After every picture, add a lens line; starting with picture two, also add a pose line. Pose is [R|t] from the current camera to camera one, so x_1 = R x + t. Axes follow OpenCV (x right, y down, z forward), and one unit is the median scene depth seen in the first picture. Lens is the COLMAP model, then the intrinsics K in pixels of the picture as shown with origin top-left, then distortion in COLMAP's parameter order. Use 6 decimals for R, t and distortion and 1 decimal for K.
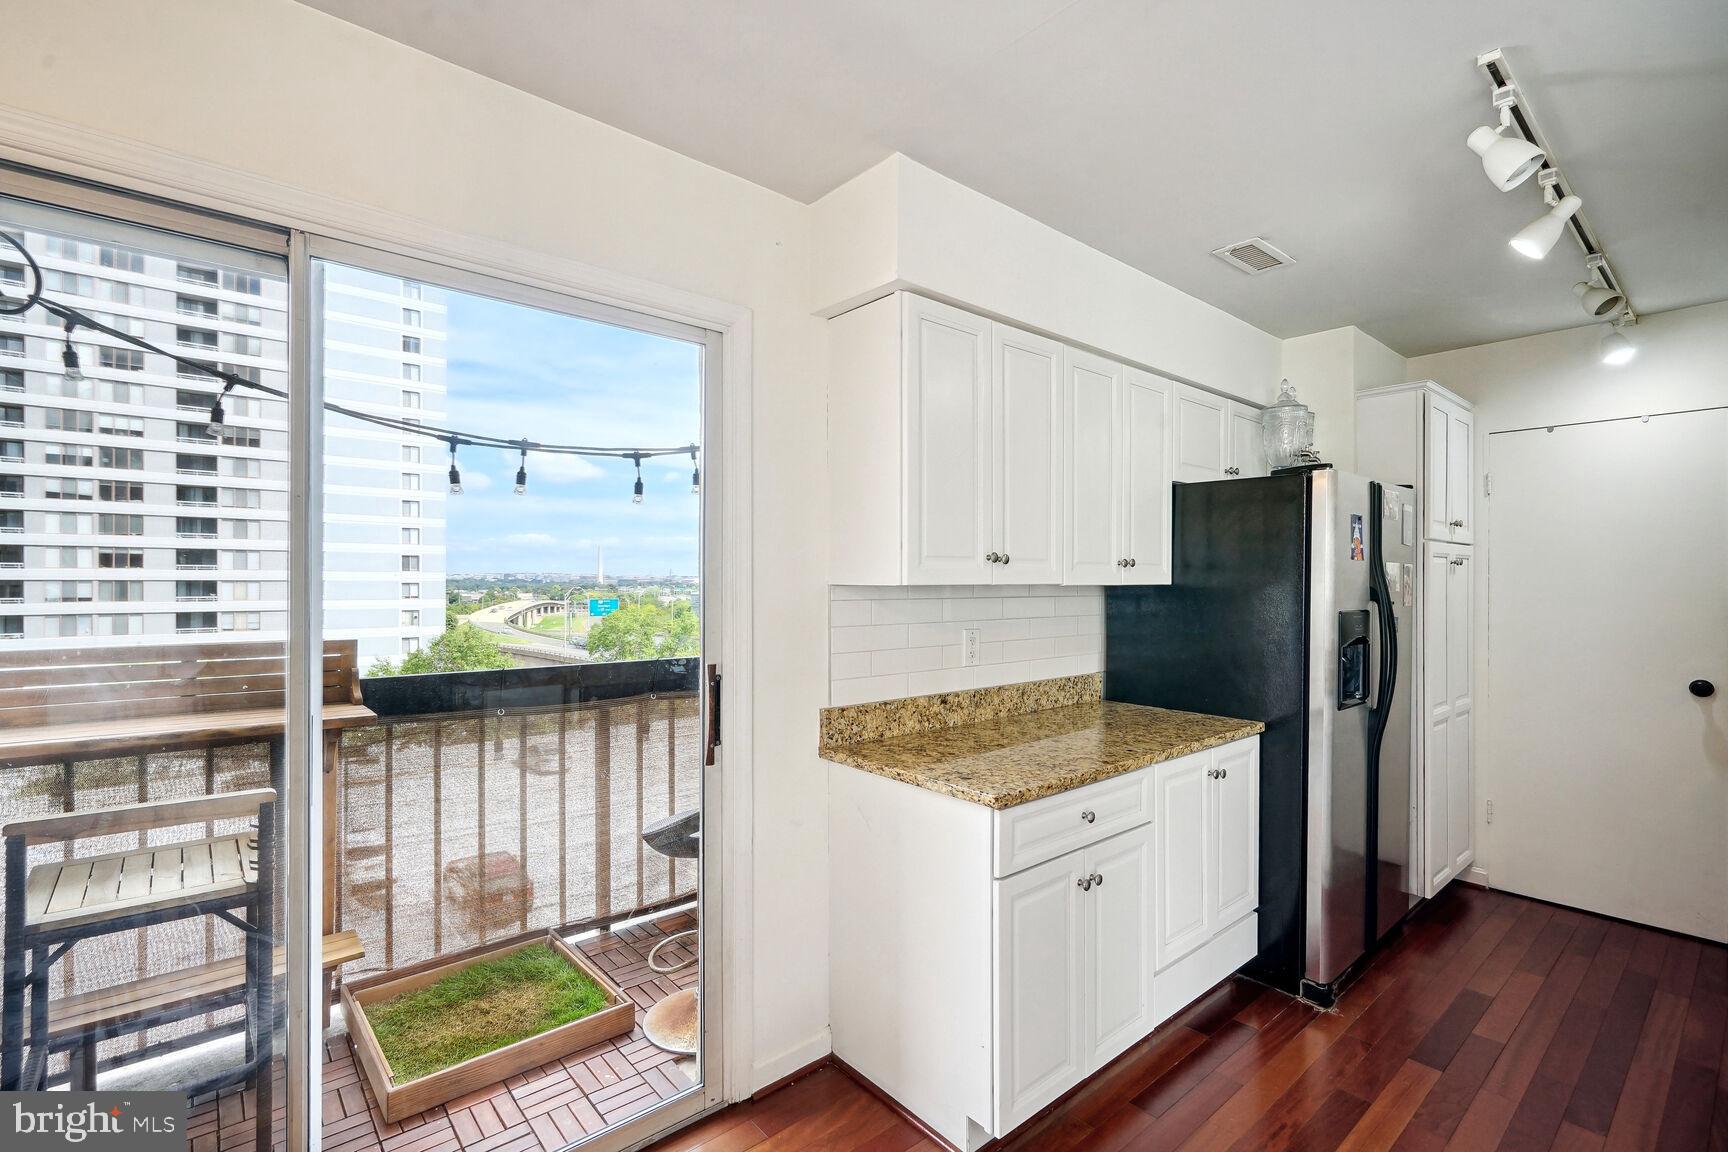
lens RADIAL K [[793.3, 0, 856.2], [0, 793.3, 587.4], [0, 0, 1]] dist [0.003764, 0.000807]
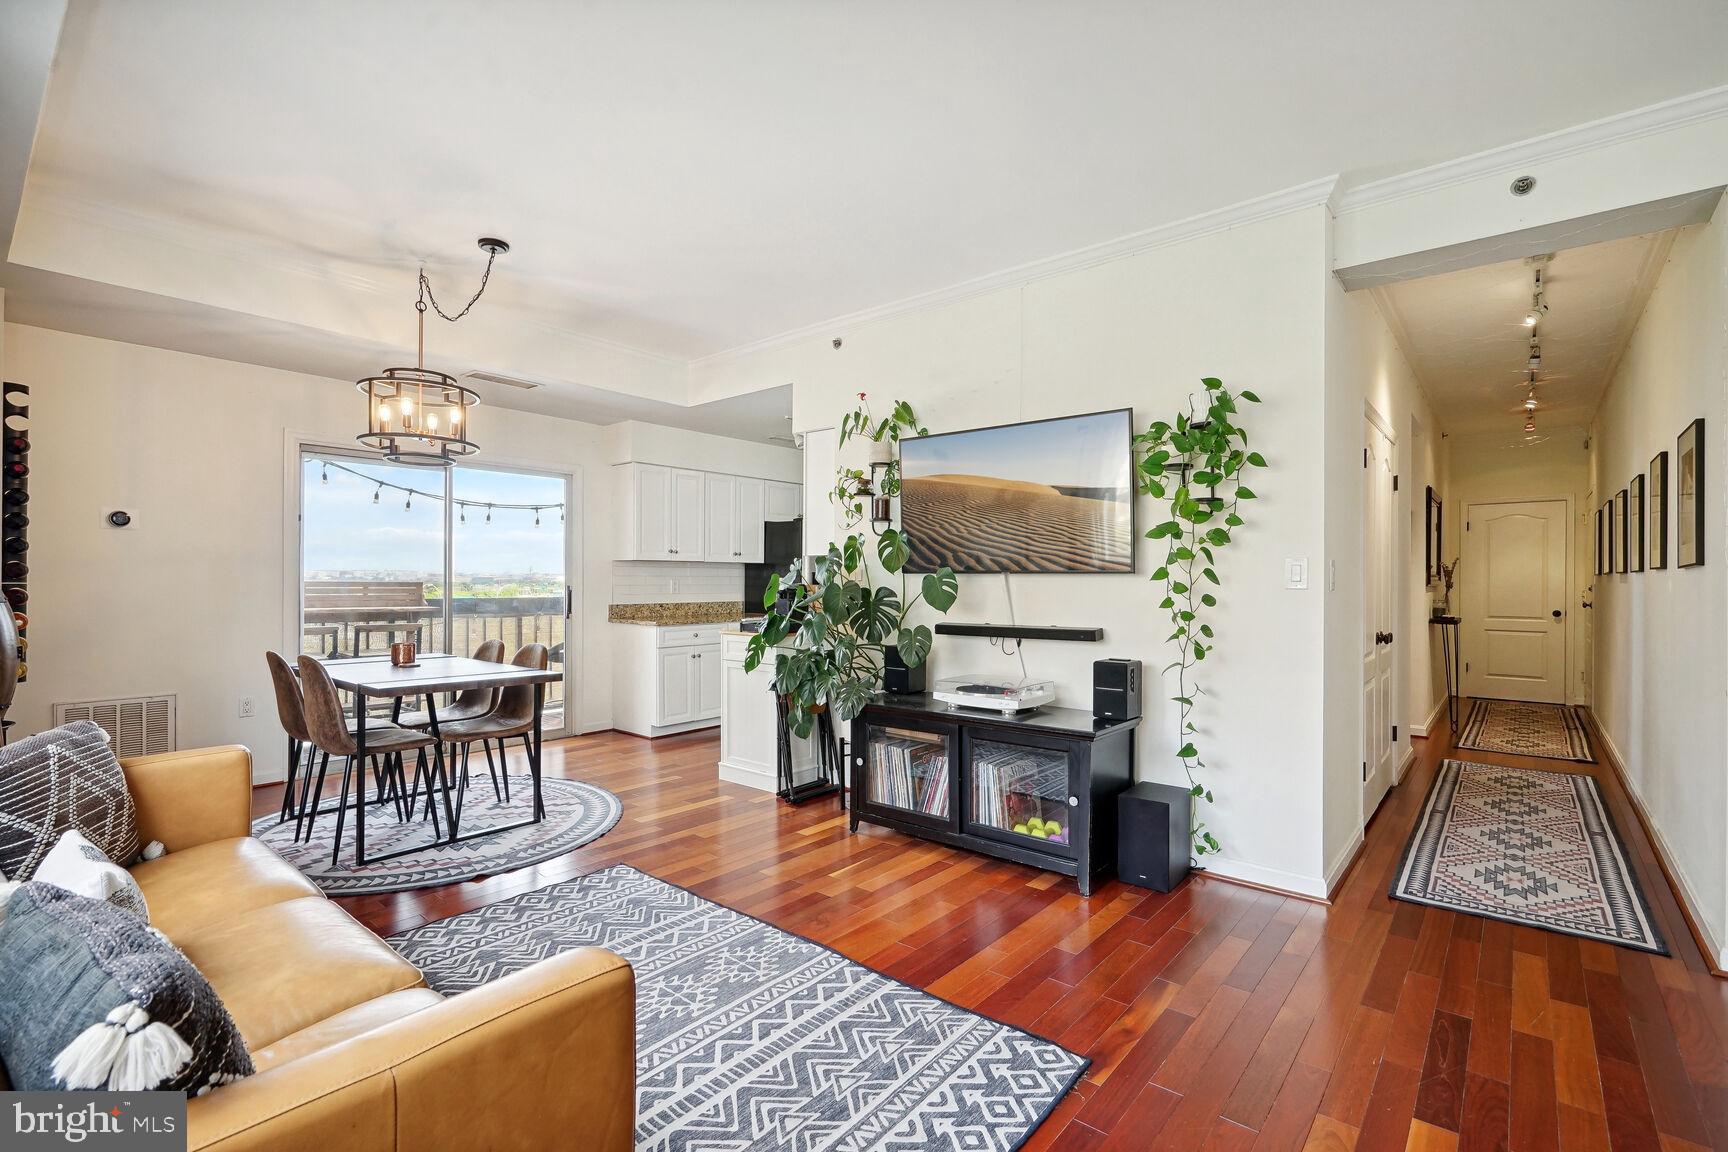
lens RADIAL K [[780.1, 0, 854.7], [0, 780.1, 575.7], [0, 0, 1]] dist [-0.000563, 0.001180]
pose [[0.986594, 0.000912, 0.163193, 0.320765], [0.001077, 0.999926, -0.012103, 0.075168], [-0.163192, 0.012116, 0.986520, -1.654191]]
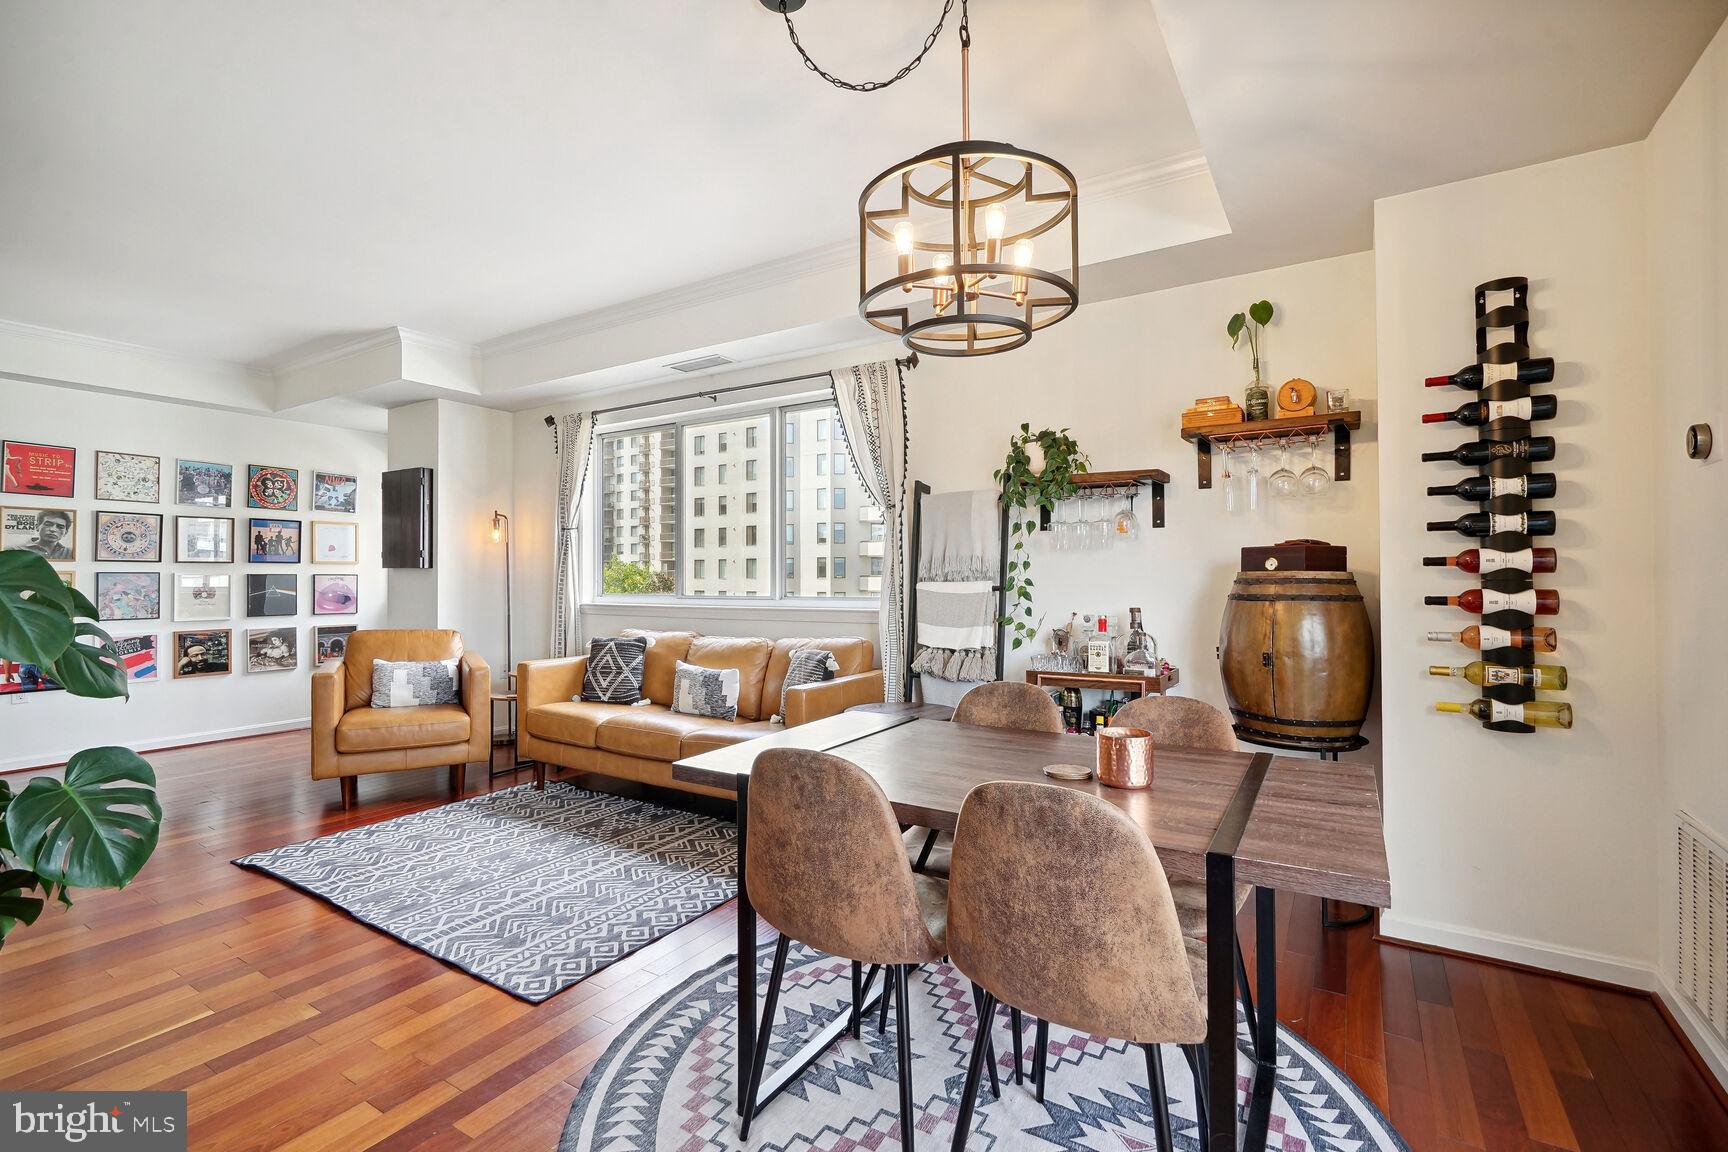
lens RADIAL K [[781.8, 0, 850.4], [0, 781.8, 570.6], [0, 0, 1]] dist [0.002820, 0.001011]
pose [[-0.957177, -0.005034, -0.289460, 0.074334], [-0.004226, 0.999985, -0.003416, 0.063917], [0.289473, -0.002047, -0.957184, 0.614931]]
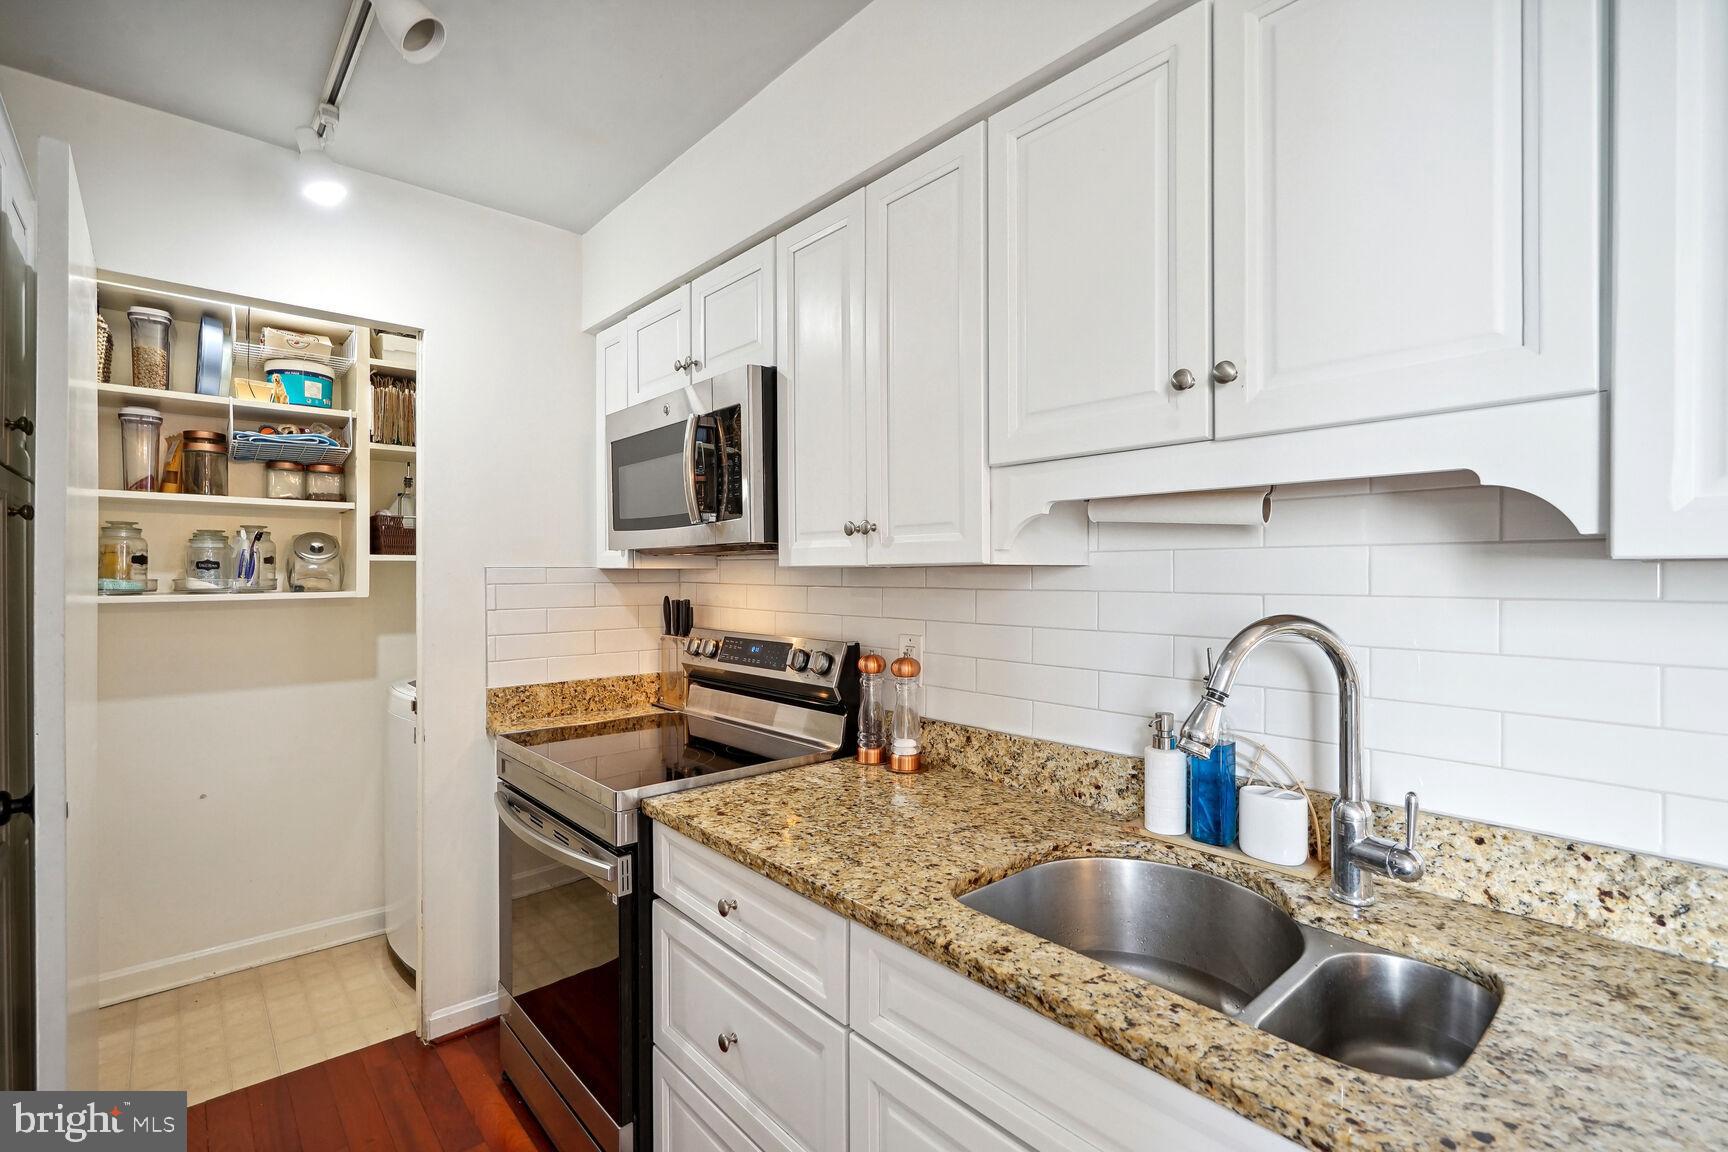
lens RADIAL K [[780.1, 0, 854.7], [0, 780.1, 575.7], [0, 0, 1]] dist [-0.000563, 0.001180]
pose [[-0.016592, -0.006398, 0.999842, 0.405414], [0.008722, 0.999941, 0.006543, 0.005436], [-0.999824, 0.008830, -0.016536, 0.699969]]
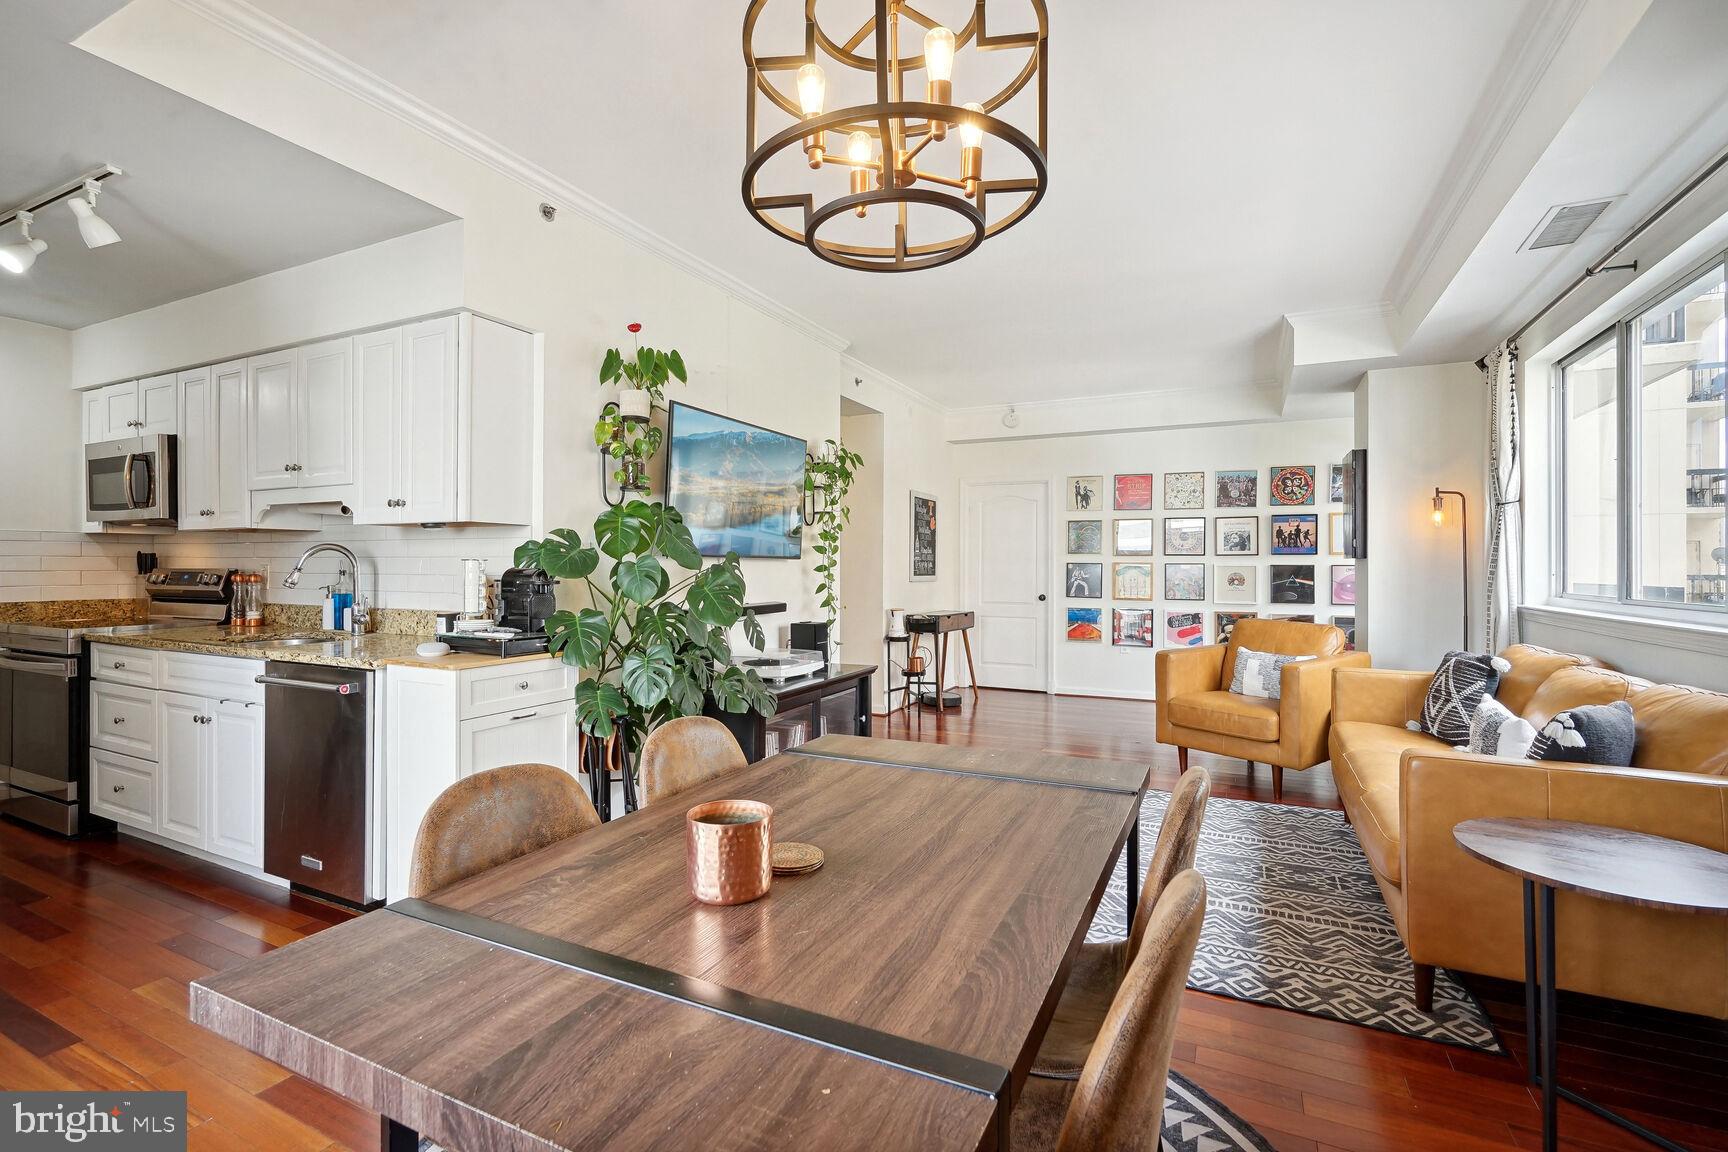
lens RADIAL K [[780.5, 0, 858.4], [0, 780.5, 563.8], [0, 0, 1]] dist [-0.006561, 0.003908]
pose [[-0.395246, -0.001684, 0.918574, -0.727777], [0.001334, 0.999996, 0.002408, 0.062493], [-0.918575, 0.002177, -0.395242, 0.167670]]
